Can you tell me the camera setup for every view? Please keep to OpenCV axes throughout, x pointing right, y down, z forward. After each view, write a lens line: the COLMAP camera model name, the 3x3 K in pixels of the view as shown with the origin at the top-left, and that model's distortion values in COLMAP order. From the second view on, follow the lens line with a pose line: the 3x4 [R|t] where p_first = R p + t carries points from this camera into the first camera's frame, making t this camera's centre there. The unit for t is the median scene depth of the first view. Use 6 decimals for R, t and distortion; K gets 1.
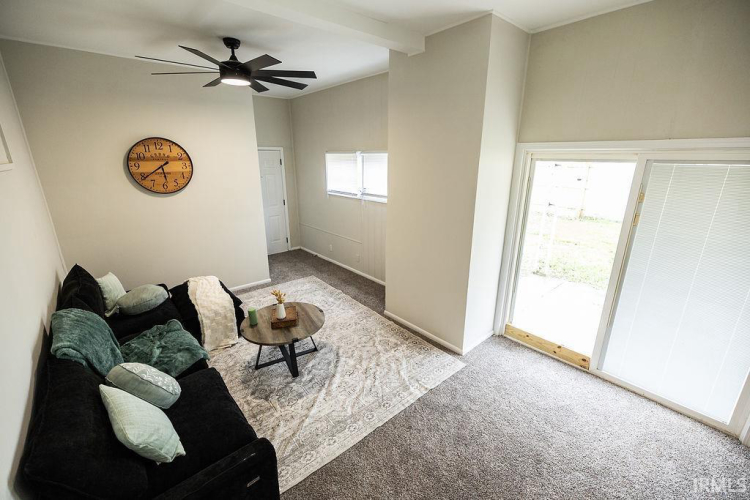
lens RADIAL K [[315.0, 0, 376.0], [0, 315.0, 249.7], [0, 0, 1]] dist [0.001644, -0.000724]
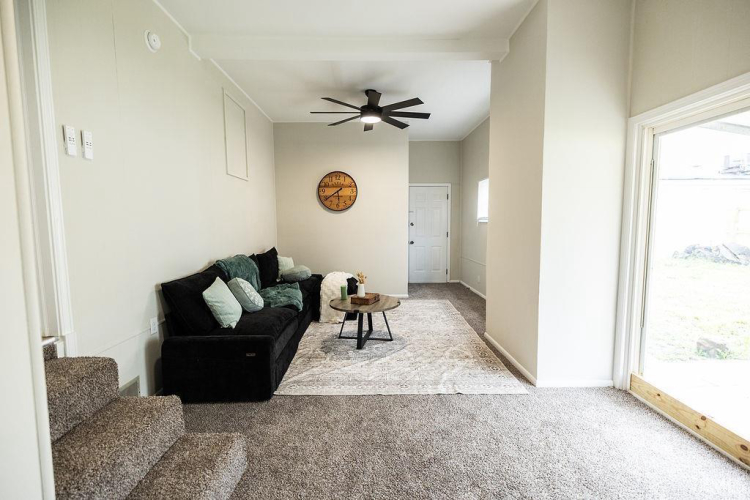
lens RADIAL K [[334.6, 0, 373.9], [0, 334.6, 249.5], [0, 0, 1]] dist [-0.000961, -0.000069]
pose [[0.763805, 0.049542, -0.643543, 0.446473], [-0.178893, 0.974238, -0.137323, 0.175566], [0.620161, 0.220013, 0.752991, 0.050303]]
